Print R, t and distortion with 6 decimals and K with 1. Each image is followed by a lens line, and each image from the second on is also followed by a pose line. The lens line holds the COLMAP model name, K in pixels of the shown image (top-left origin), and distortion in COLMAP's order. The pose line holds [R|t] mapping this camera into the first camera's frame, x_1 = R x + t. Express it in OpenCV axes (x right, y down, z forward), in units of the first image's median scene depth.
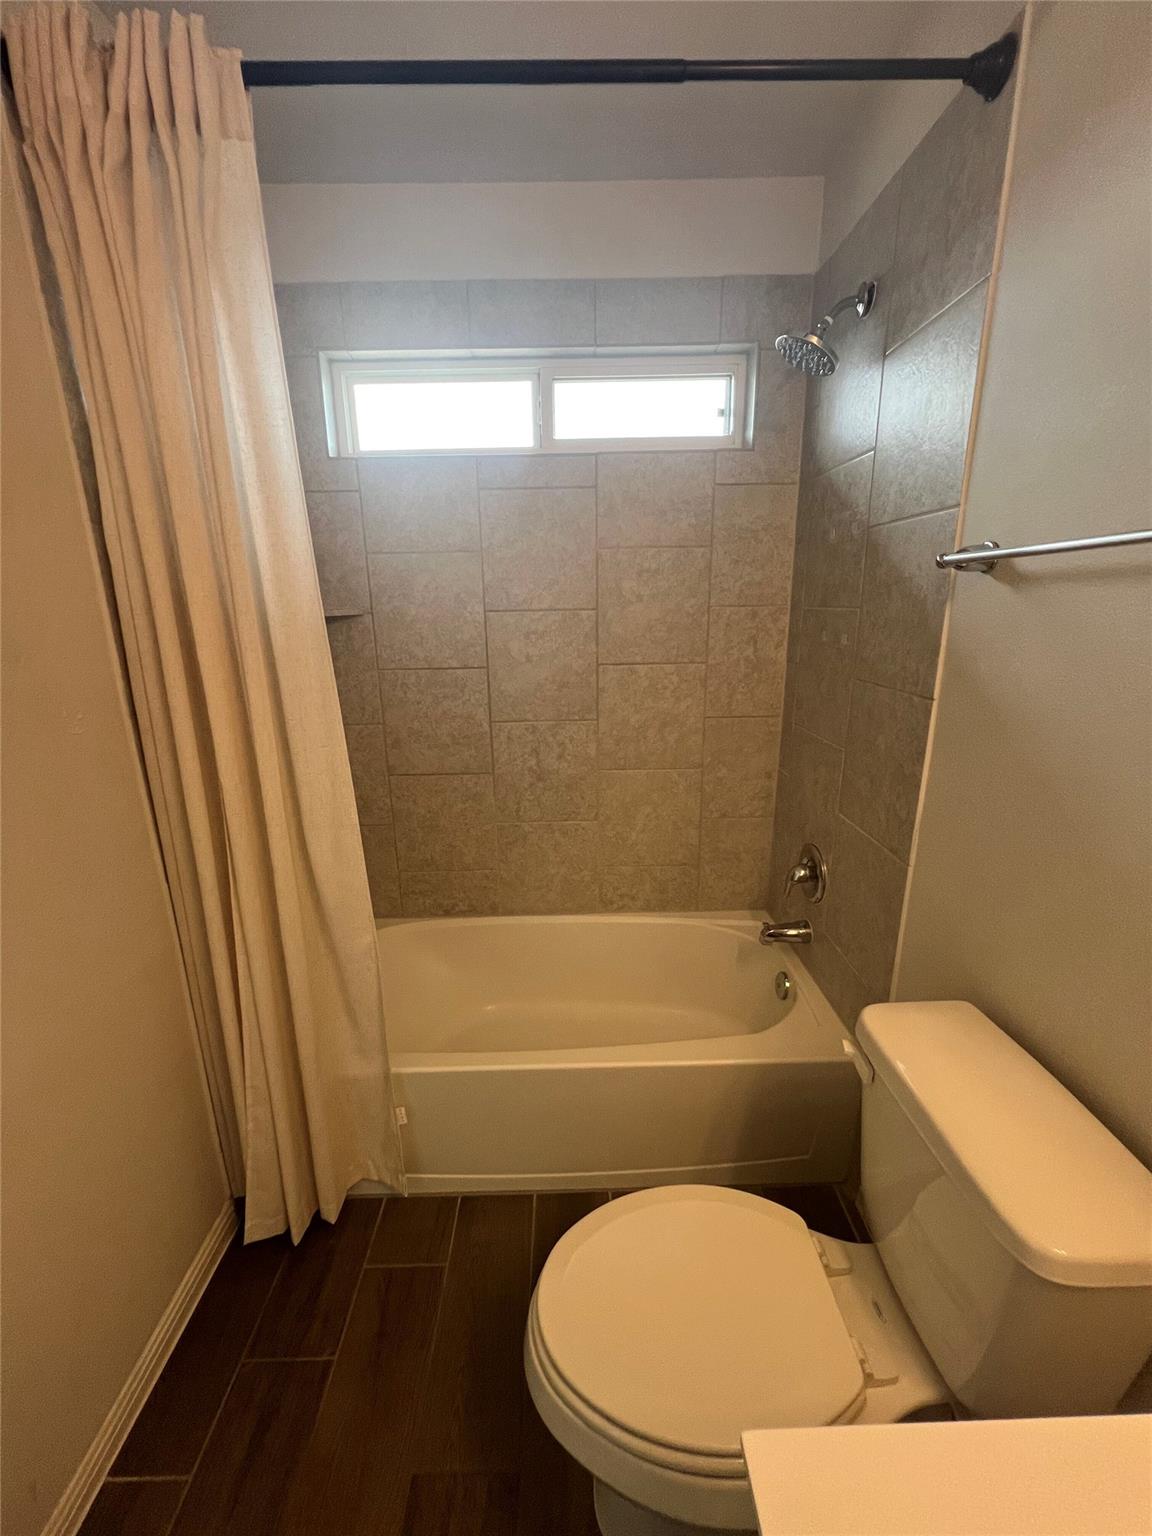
lens RADIAL K [[613.0, 0, 579.2], [0, 613.0, 773.9], [0, 0, 1]] dist [0.000535, -0.000309]
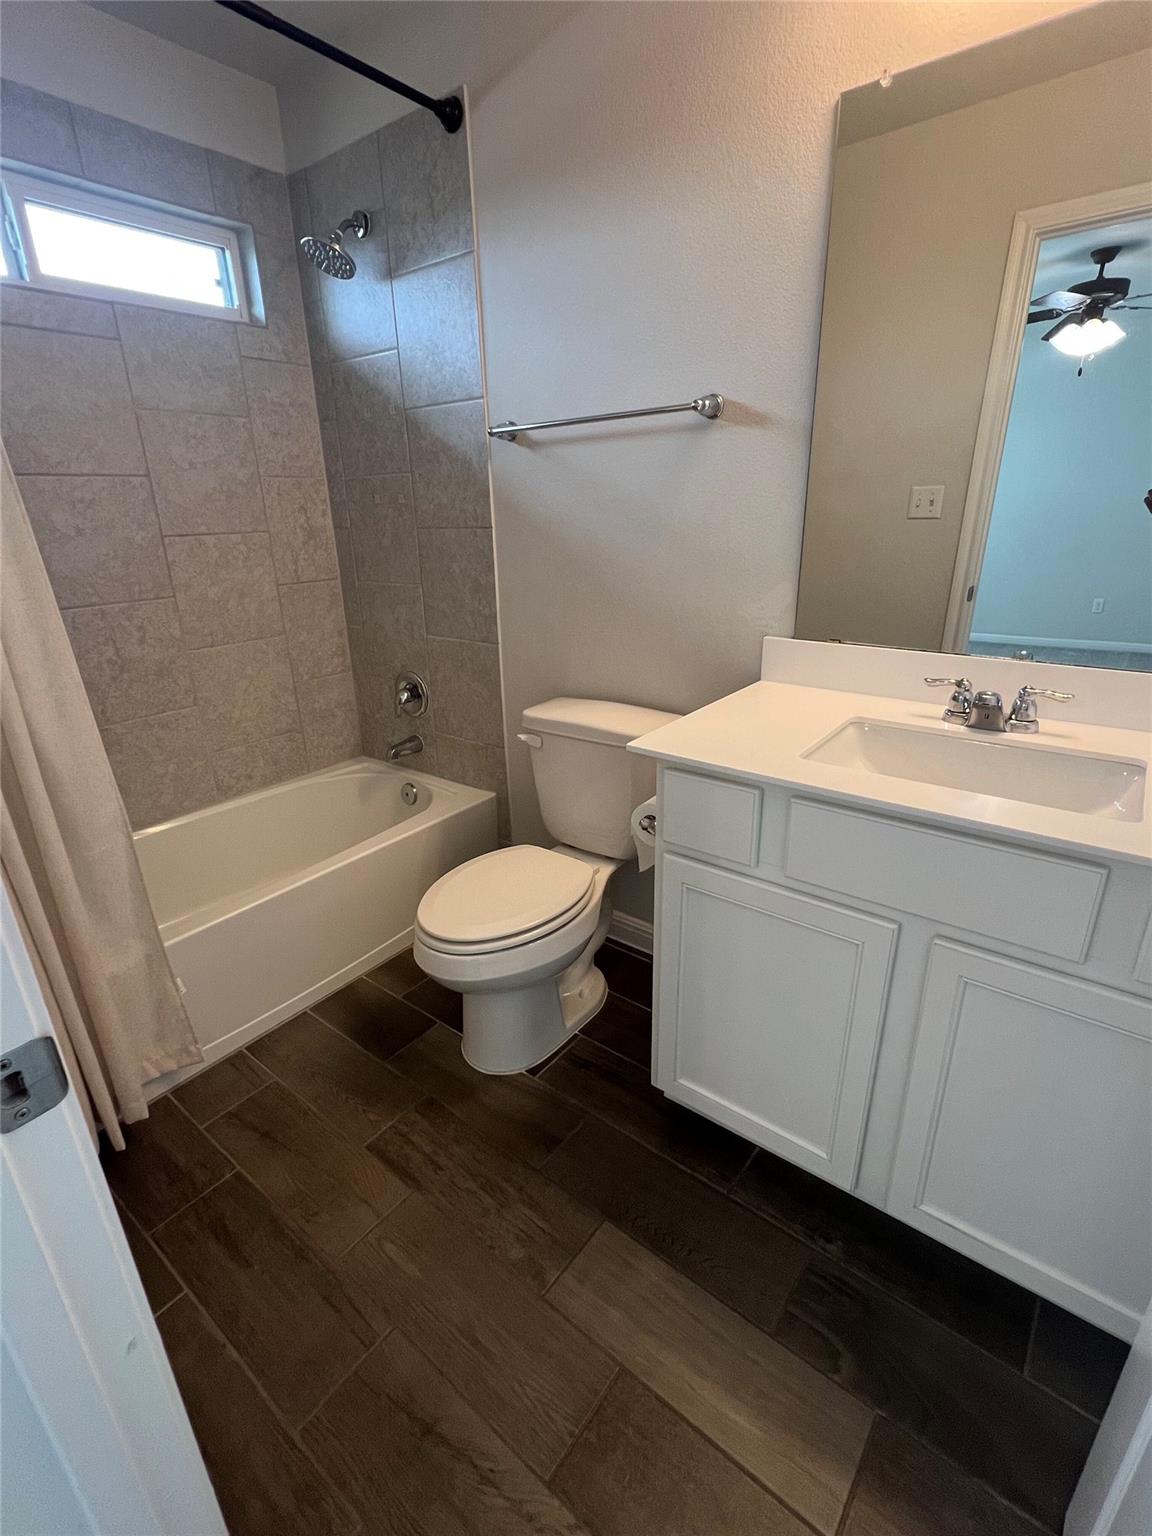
lens RADIAL K [[686.8, 0, 575.5], [0, 686.8, 758.7], [0, 0, 1]] dist [0.005008, 0.000843]
pose [[0.633272, -0.274541, 0.723597, -0.452407], [0.226875, 0.959745, 0.165583, 0.127843], [-0.739928, 0.059307, 0.670066, -0.182505]]
